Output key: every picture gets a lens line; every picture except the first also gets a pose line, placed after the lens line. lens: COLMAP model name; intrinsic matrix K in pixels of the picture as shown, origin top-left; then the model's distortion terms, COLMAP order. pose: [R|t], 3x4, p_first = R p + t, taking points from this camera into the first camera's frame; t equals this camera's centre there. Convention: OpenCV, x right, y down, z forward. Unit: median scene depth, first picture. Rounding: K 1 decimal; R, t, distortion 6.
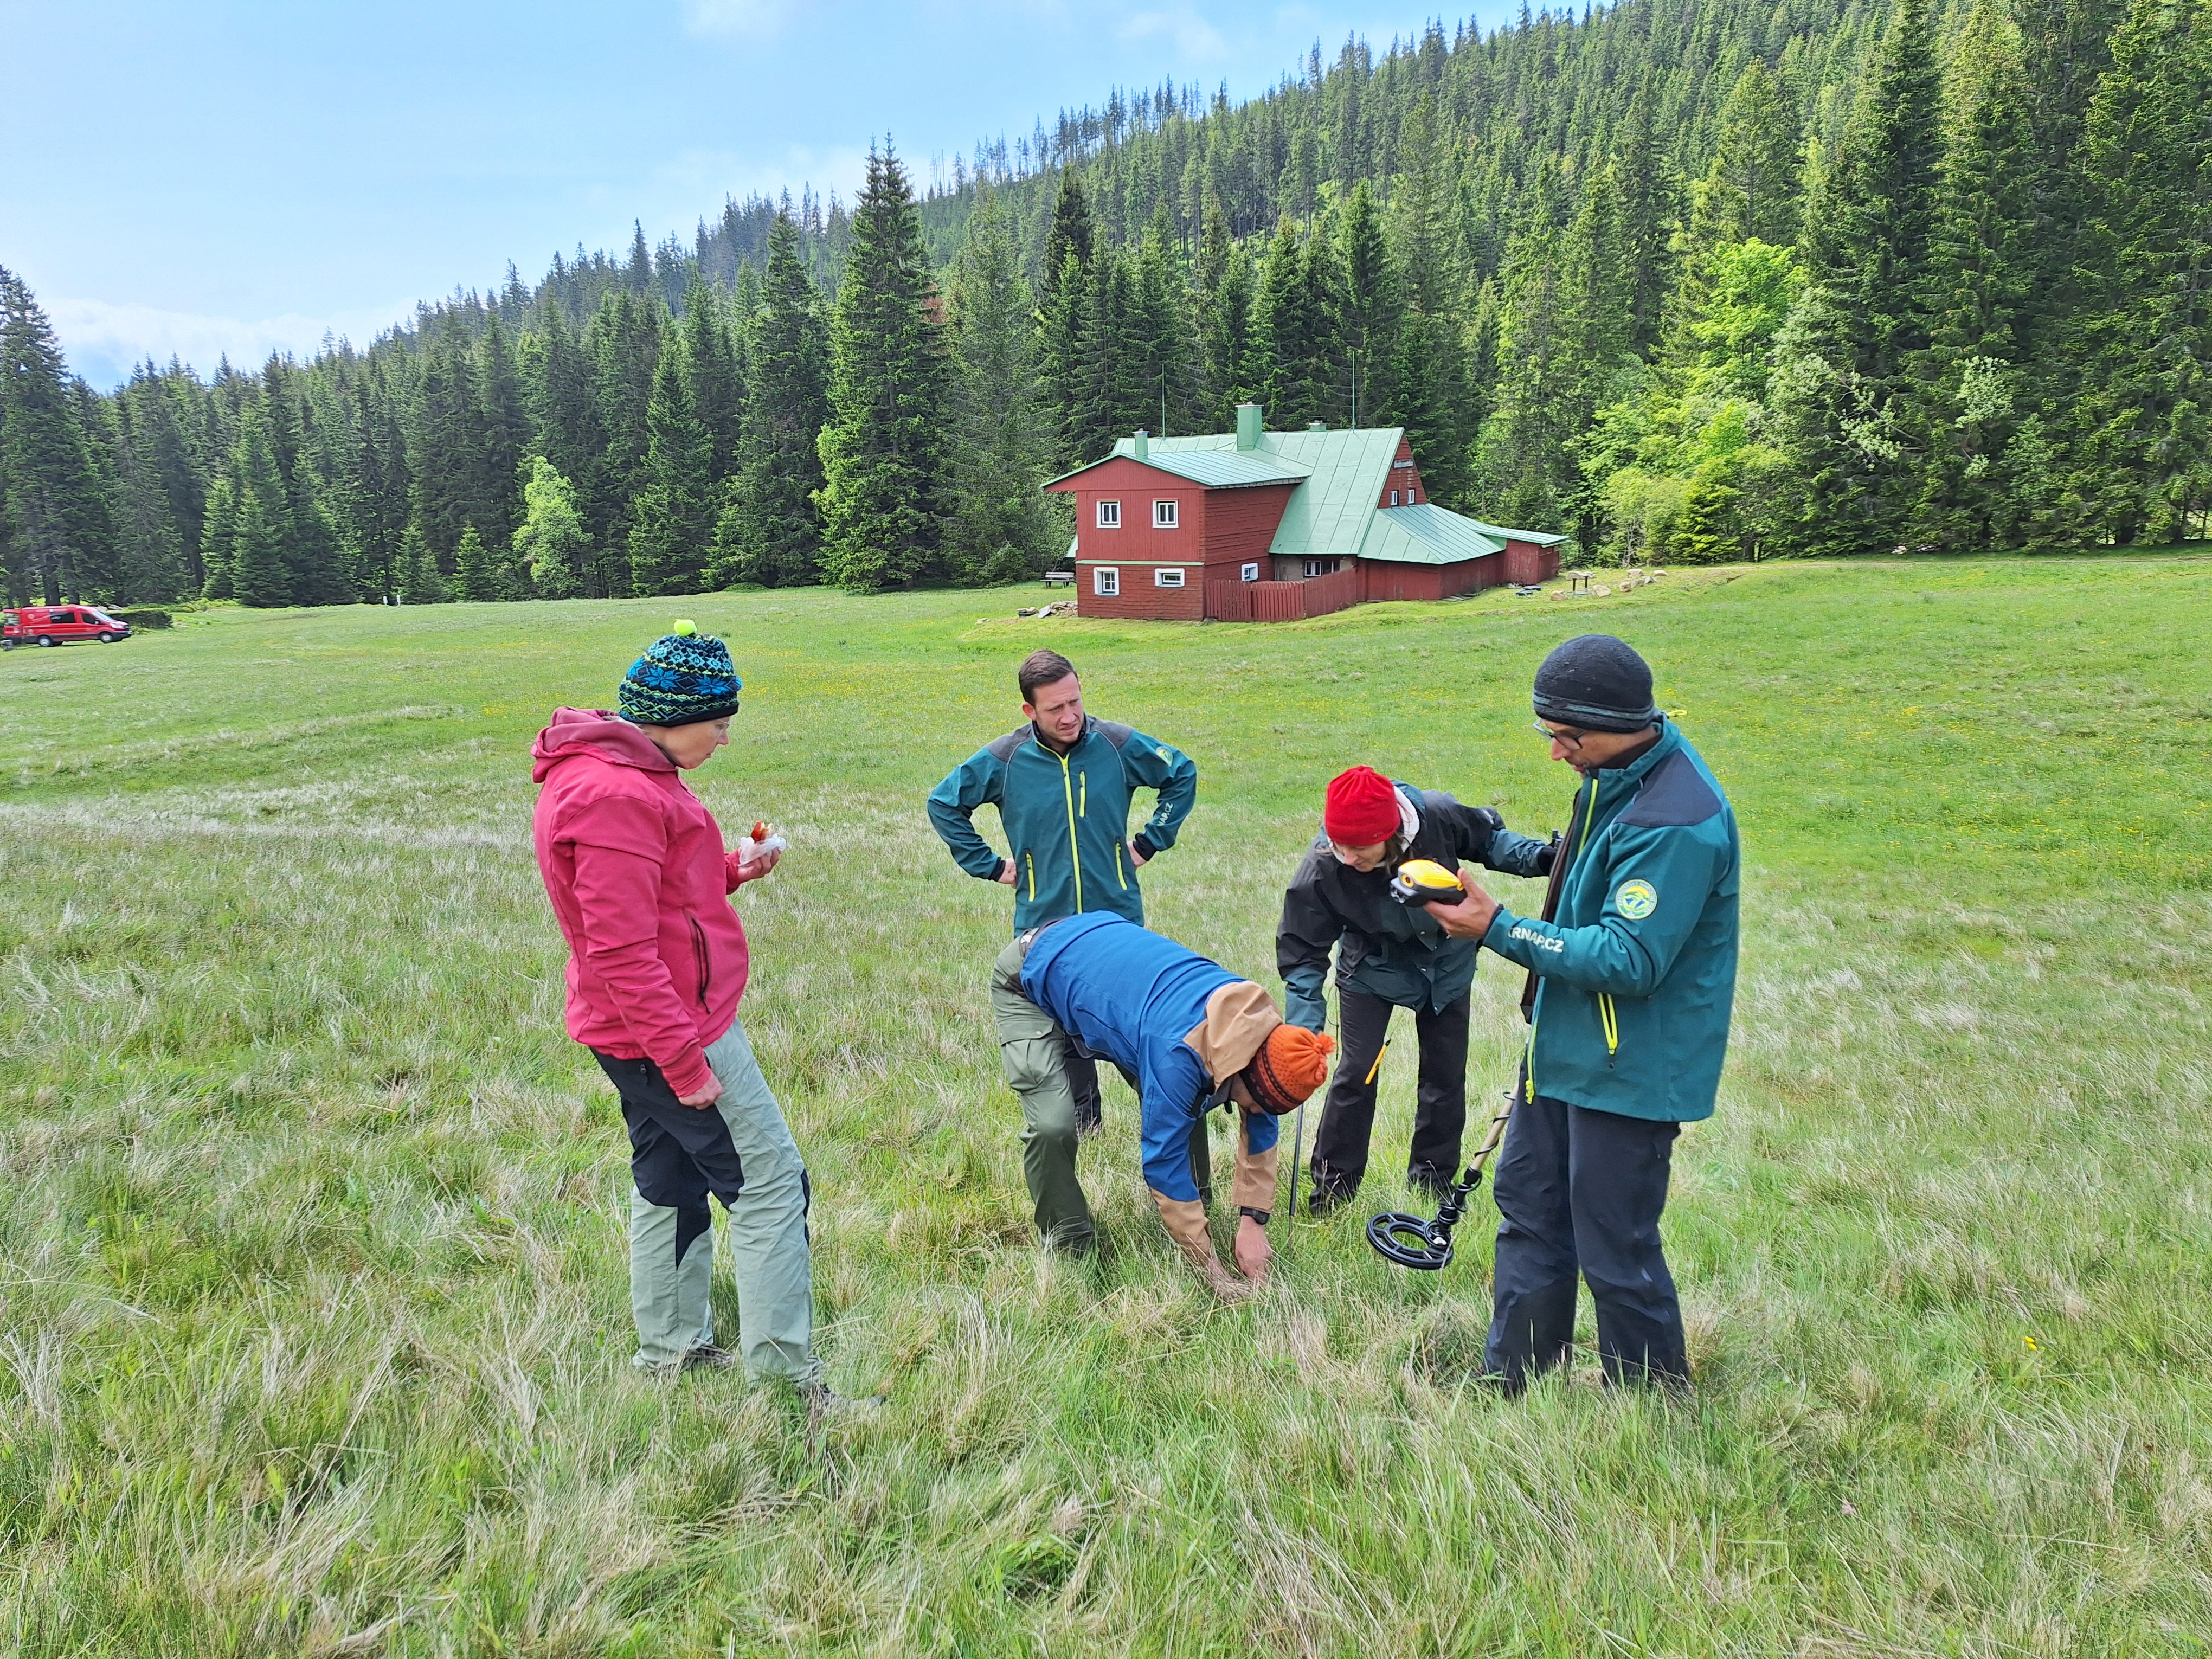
lens RADIAL K [[1568.0, 0, 1112.5], [0, 1568.0, 822.4], [0, 0, 1]] dist [0.114421, -0.115670]
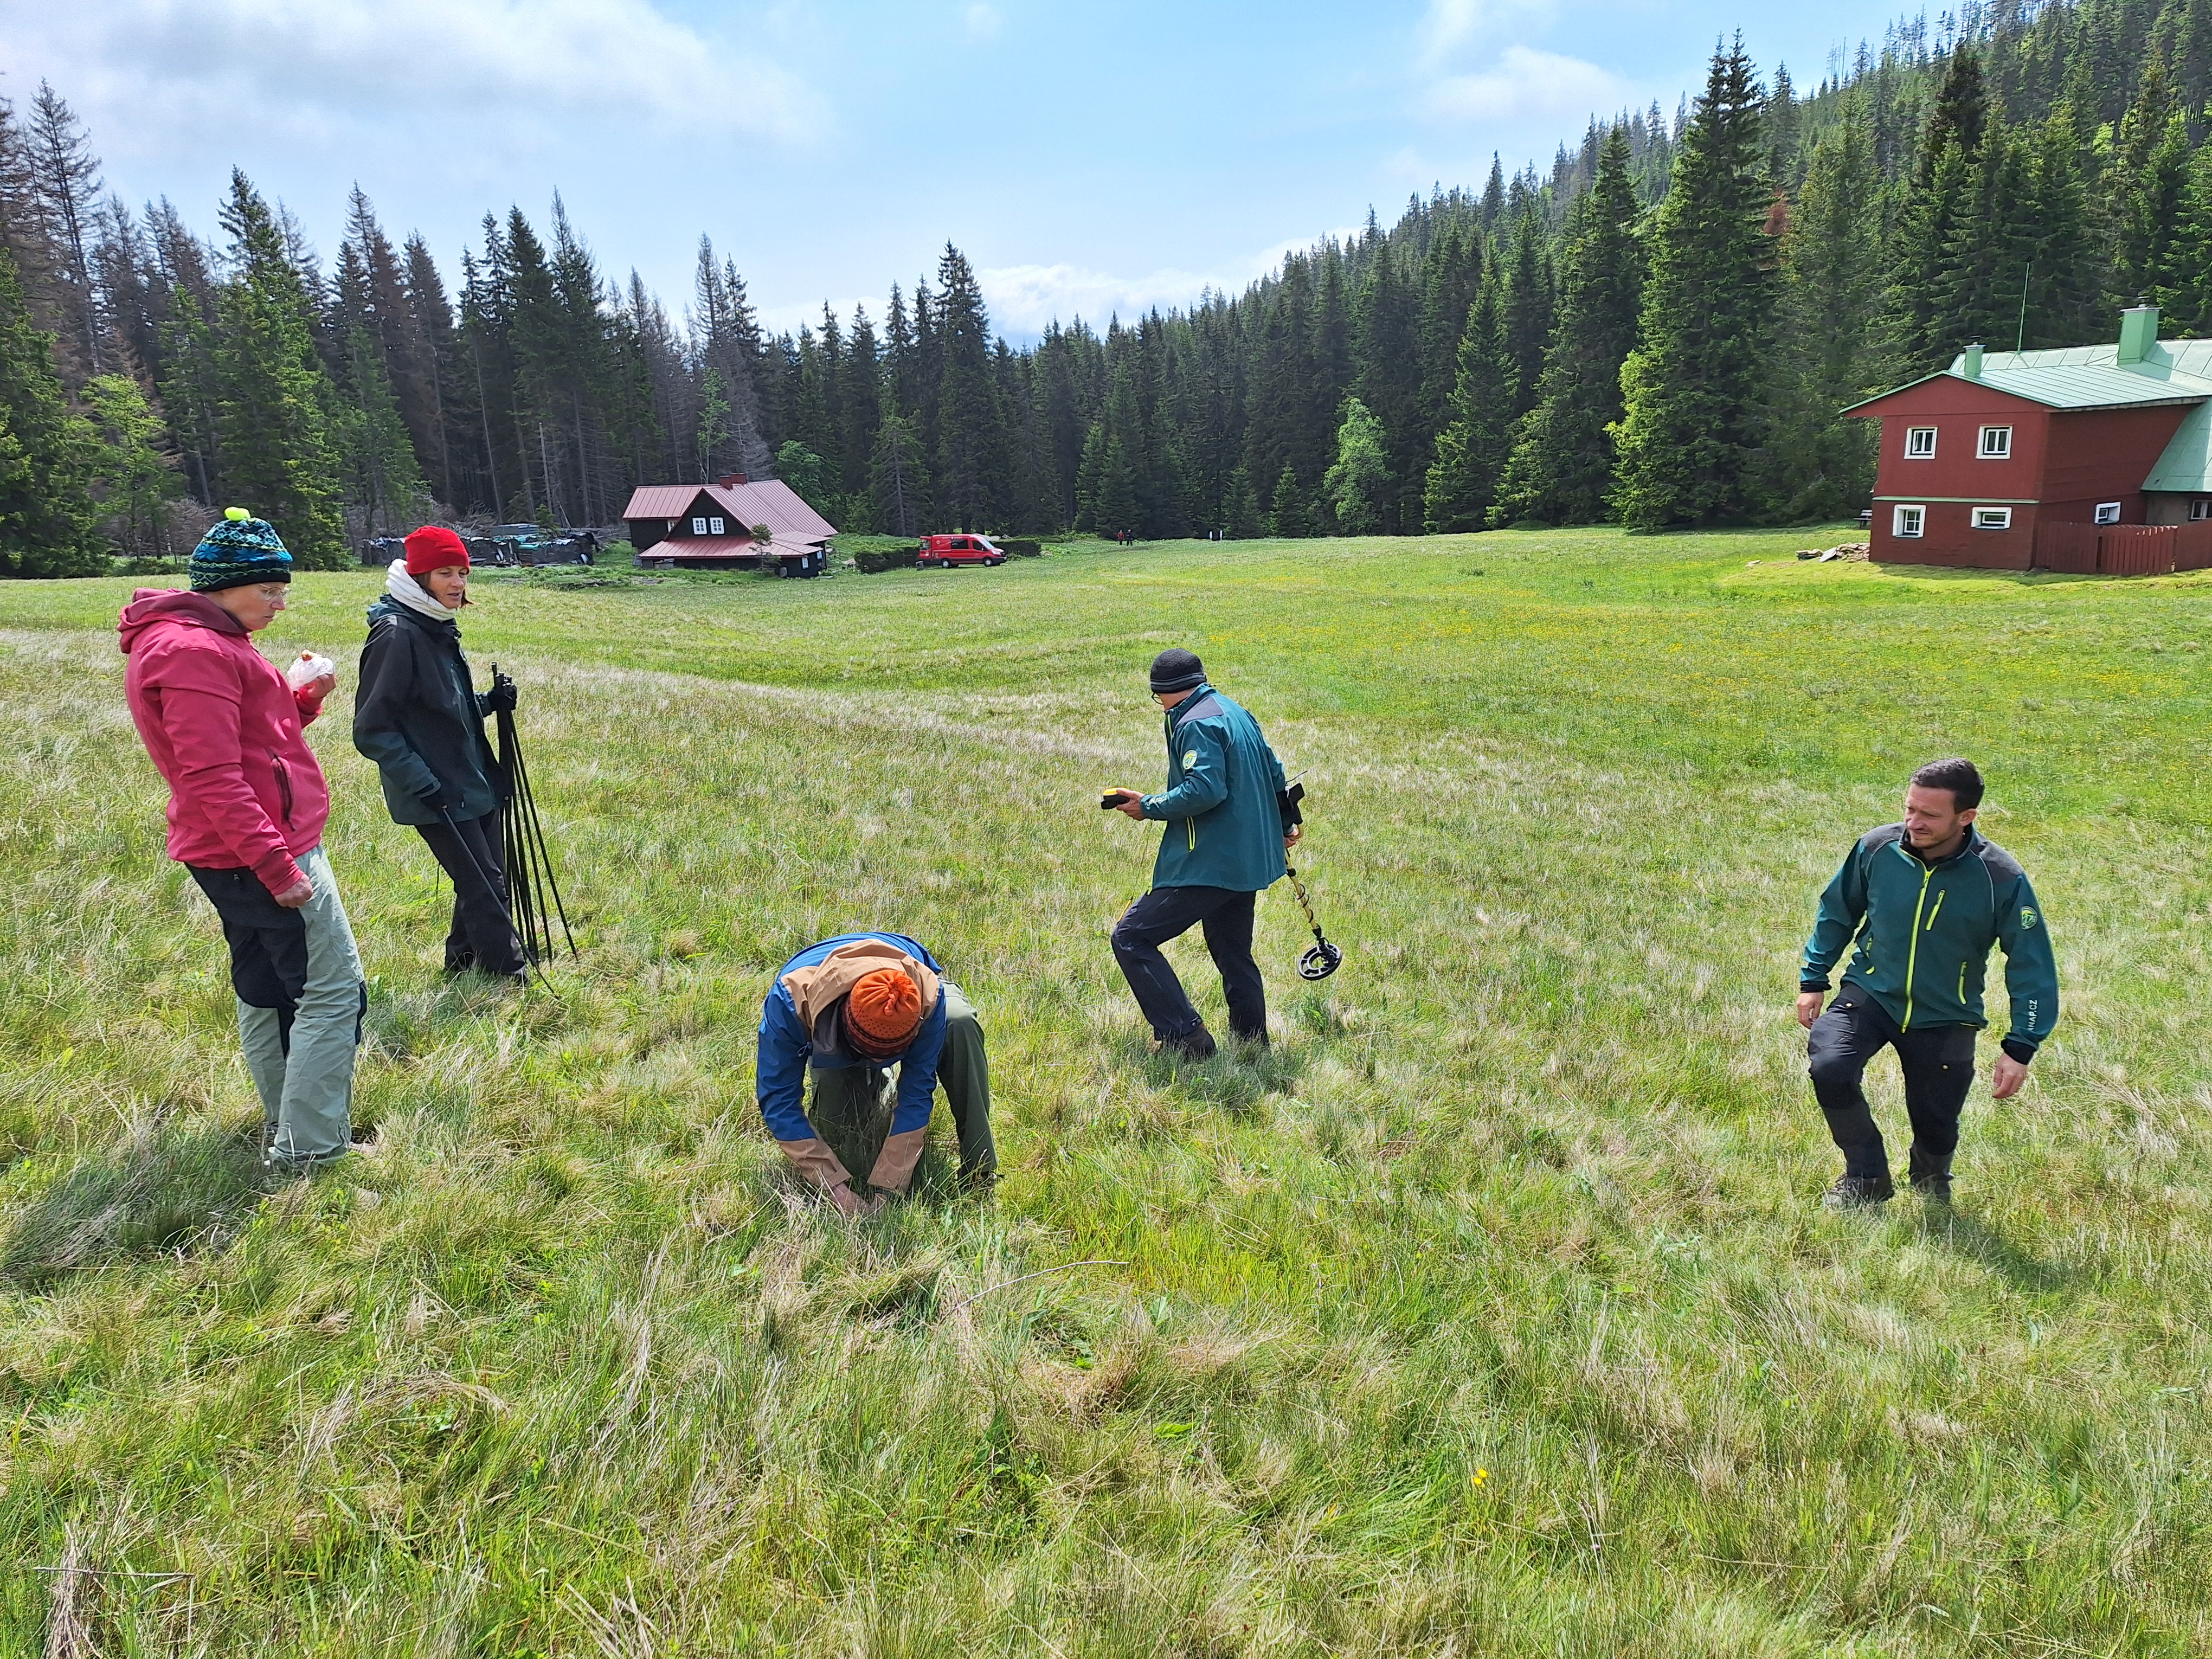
lens RADIAL K [[1598.0, 0, 1106.0], [0, 1598.0, 829.5], [0, 0, 1]] dist [0.052490, -0.047558]
pose [[0.875638, 0.108571, -0.470607, 0.029167], [-0.089955, 0.994017, 0.061949, -0.000504], [0.474517, -0.011912, 0.880166, 0.006537]]
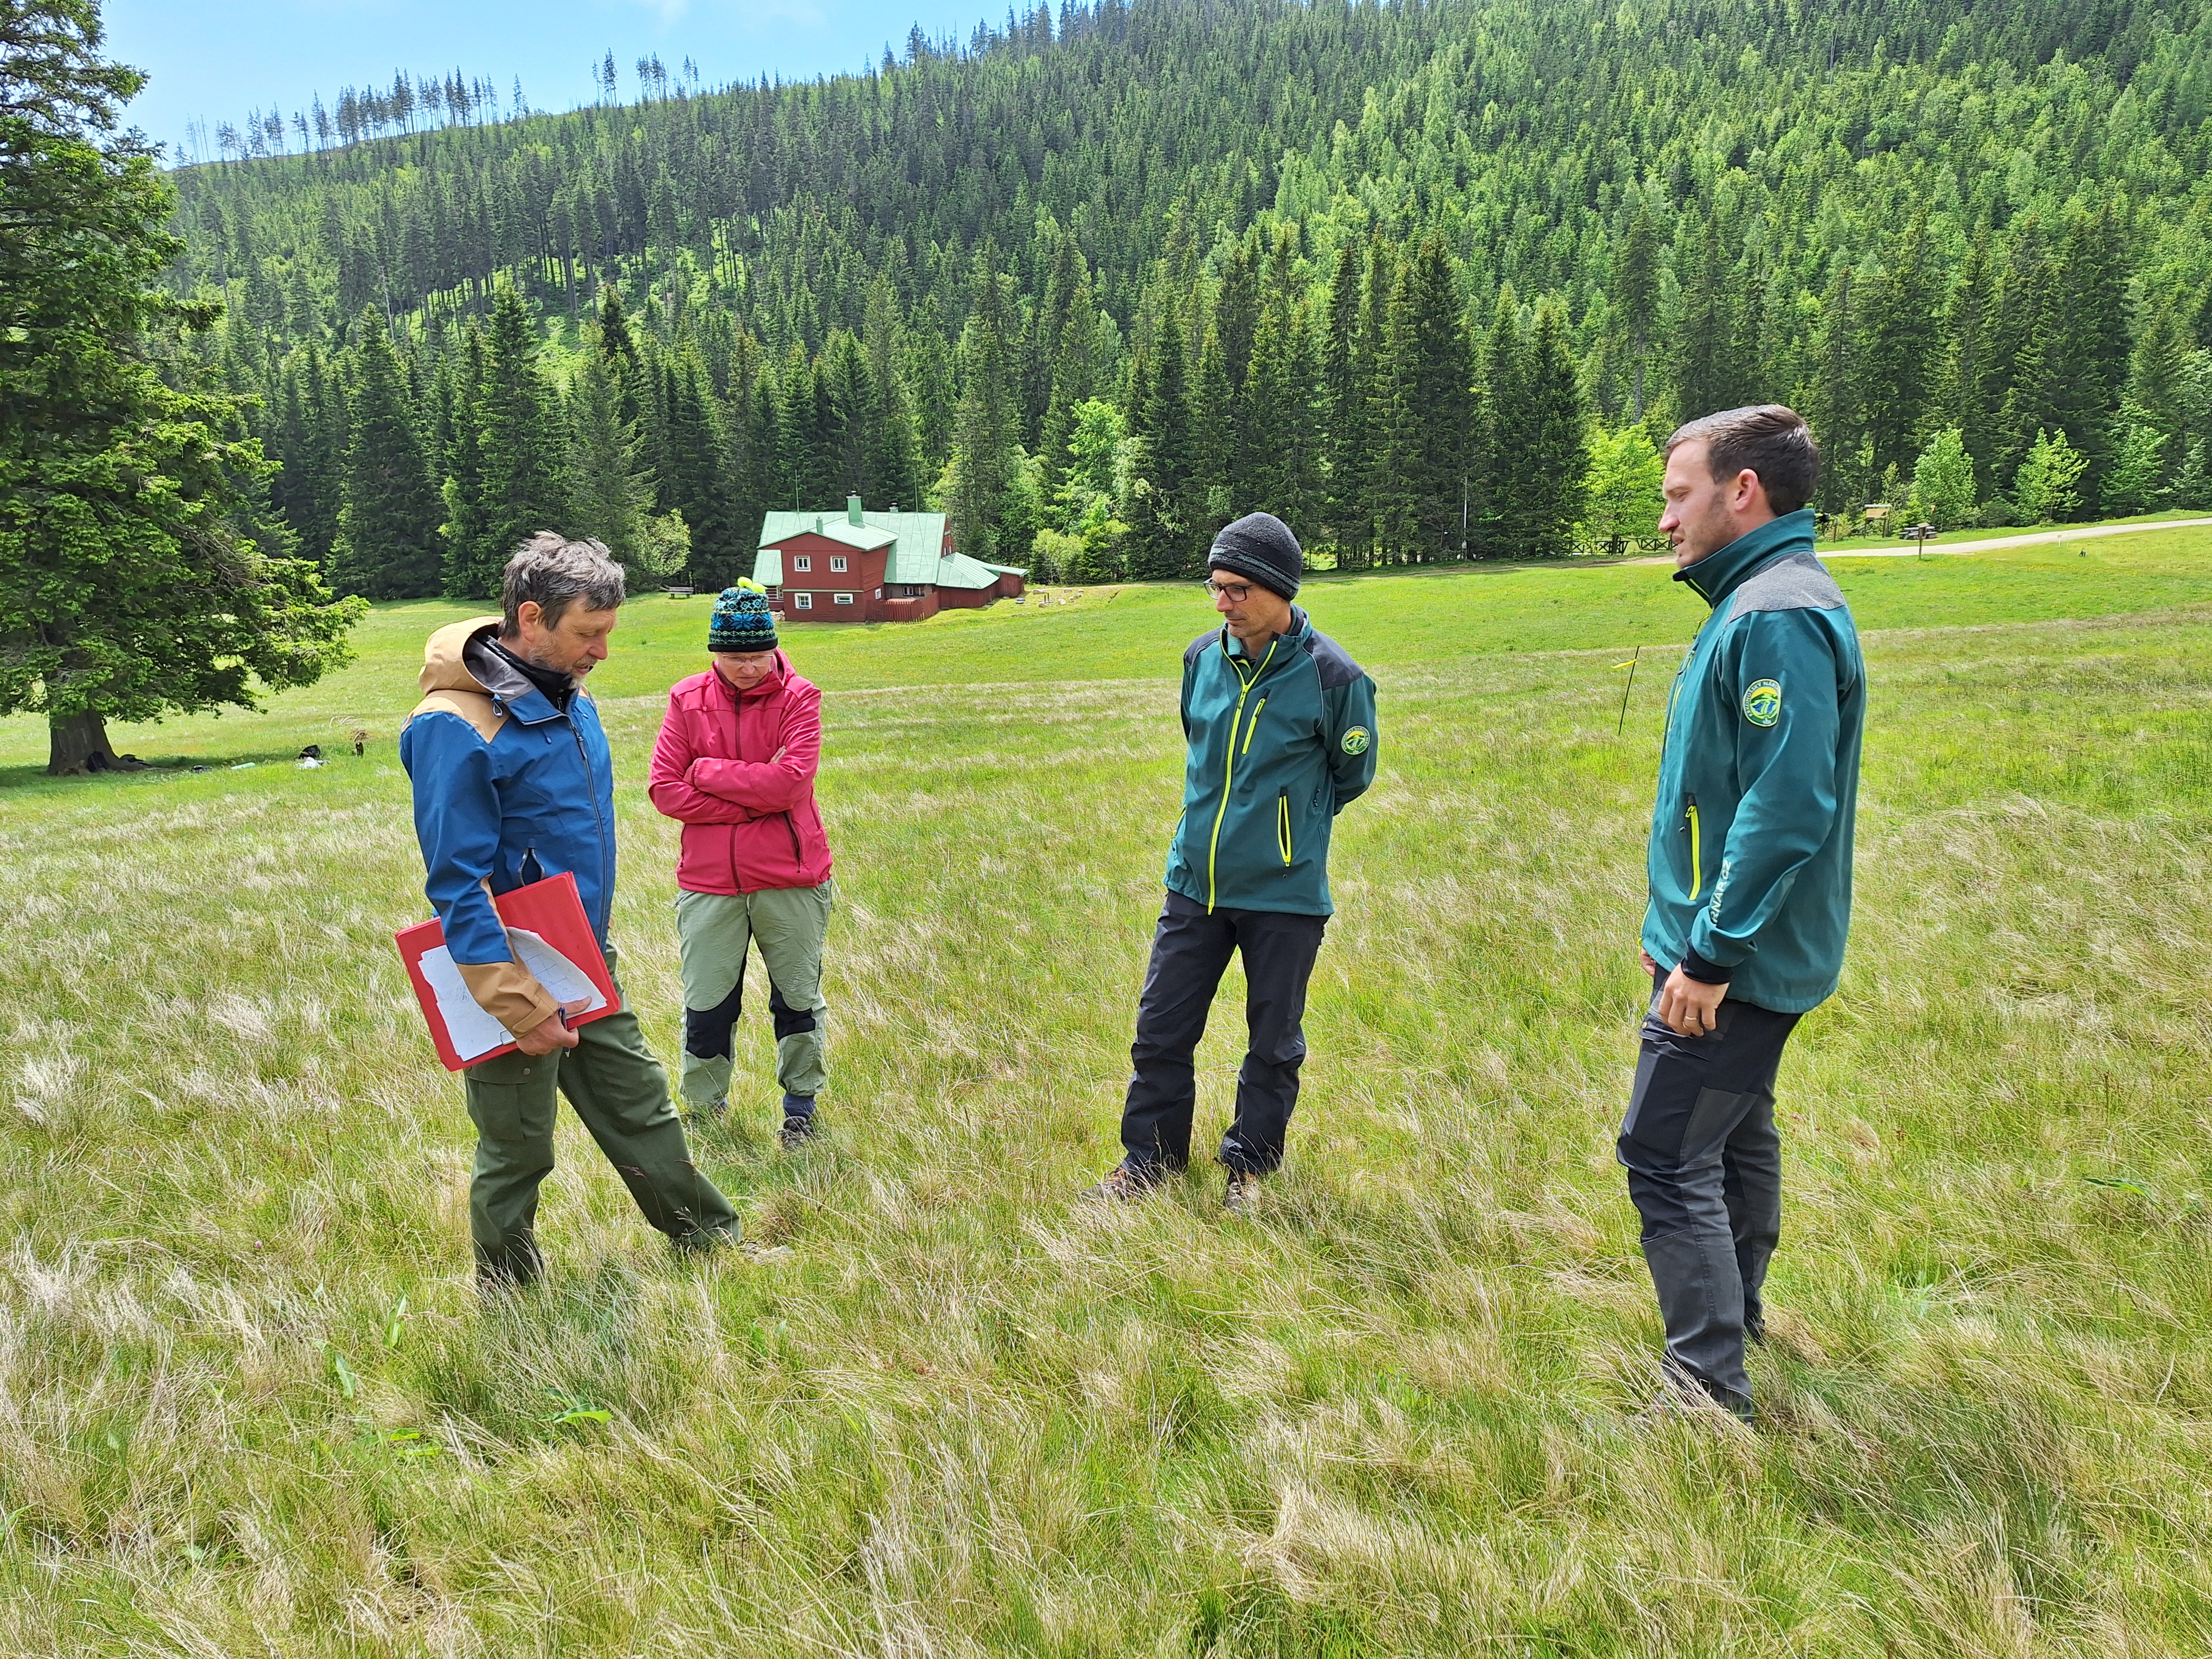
lens RADIAL K [[1568.0, 0, 1112.5], [0, 1568.0, 822.4], [0, 0, 1]] dist [0.114421, -0.115670]
pose [[0.903901, -0.089284, 0.418321, -0.291341], [0.081972, 0.996004, 0.035458, 0.039583], [-0.419815, 0.002240, 0.907607, -0.492395]]
